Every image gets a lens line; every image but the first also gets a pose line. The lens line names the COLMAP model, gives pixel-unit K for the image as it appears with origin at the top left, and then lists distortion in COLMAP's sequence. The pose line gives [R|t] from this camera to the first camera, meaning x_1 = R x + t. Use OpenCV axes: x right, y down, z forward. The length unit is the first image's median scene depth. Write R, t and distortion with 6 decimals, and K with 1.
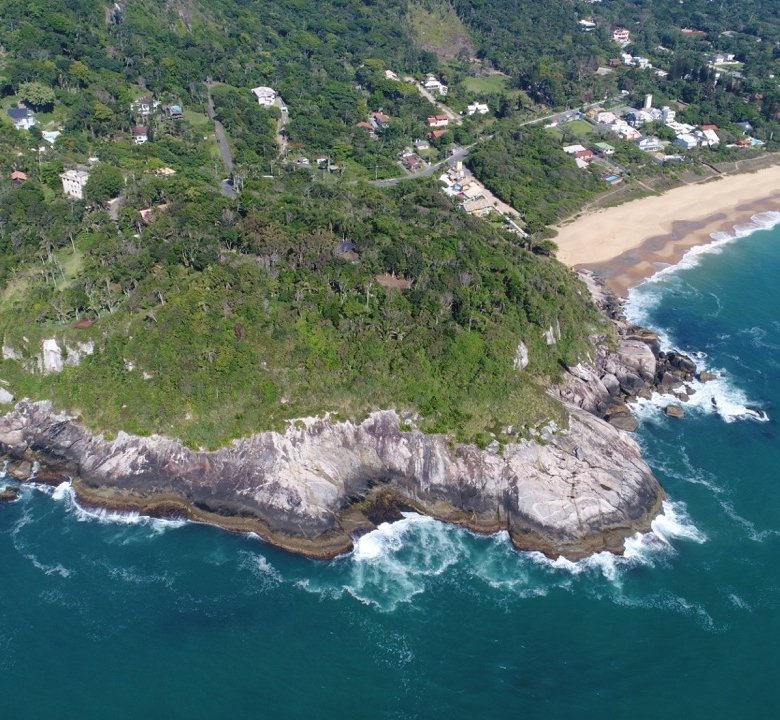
lens RADIAL K [[859.8, 0, 388.1], [0, 859.8, 360.6], [0, 0, 1]] dist [0.003414, 0.000000]
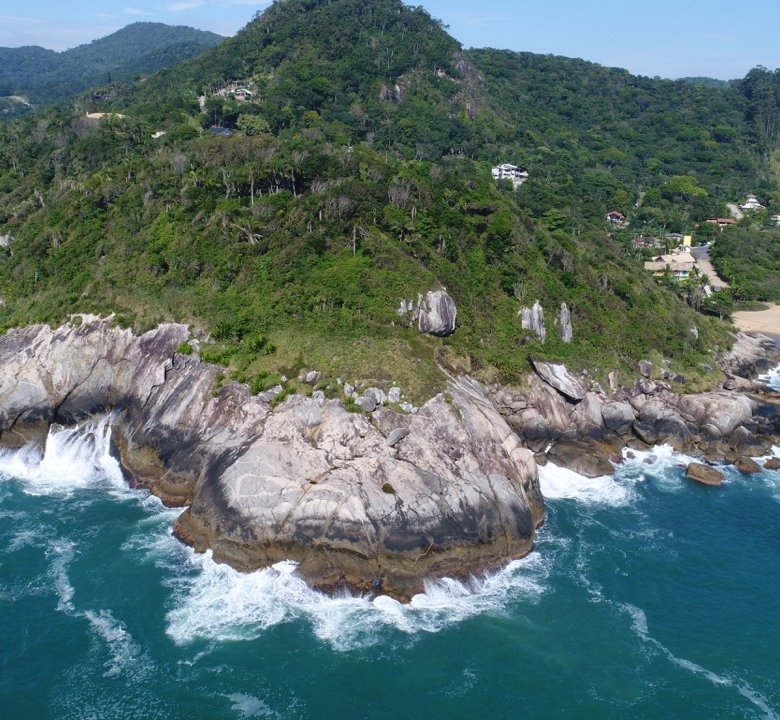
lens RADIAL K [[859.8, 0, 389.0], [0, 859.8, 360.4], [0, 0, 1]] dist [0.003414, 0.000000]
pose [[0.844905, 0.152601, -0.512688, 0.488485], [-0.288161, 0.937332, -0.195890, 0.170882], [0.450665, 0.313245, 0.835930, 0.536527]]
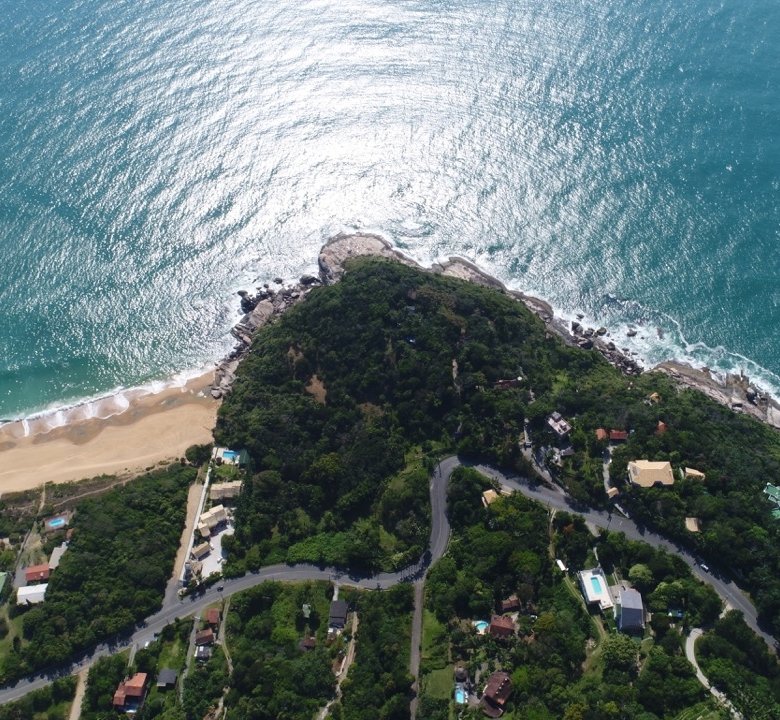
lens RADIAL K [[859.8, 0, 391.1], [0, 859.8, 356.0], [0, 0, 1]] dist [0.003414, 0.000000]
pose [[-0.929998, -0.276091, 0.242649, -0.563248], [0.195973, 0.186054, 0.962797, -2.172627], [-0.310965, 0.942952, -0.118923, 1.541899]]
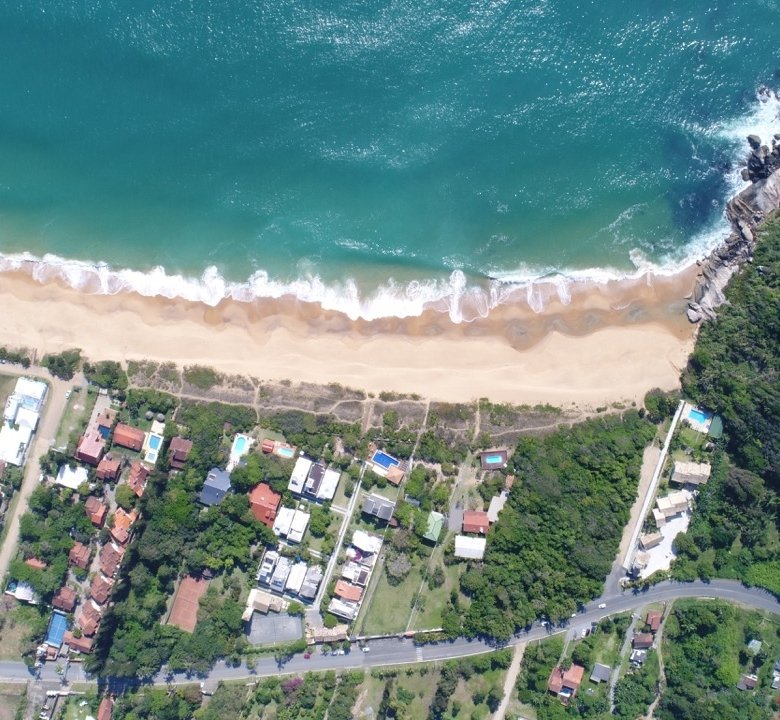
lens RADIAL K [[859.8, 0, 393.5], [0, 859.8, 361.8], [0, 0, 1]] dist [0.003414, 0.000000]
pose [[-0.806743, -0.590901, 0.000985, 0.762180], [0.319843, -0.435271, 0.841570, -1.792796], [-0.496856, 0.679246, 0.540148, 0.957456]]
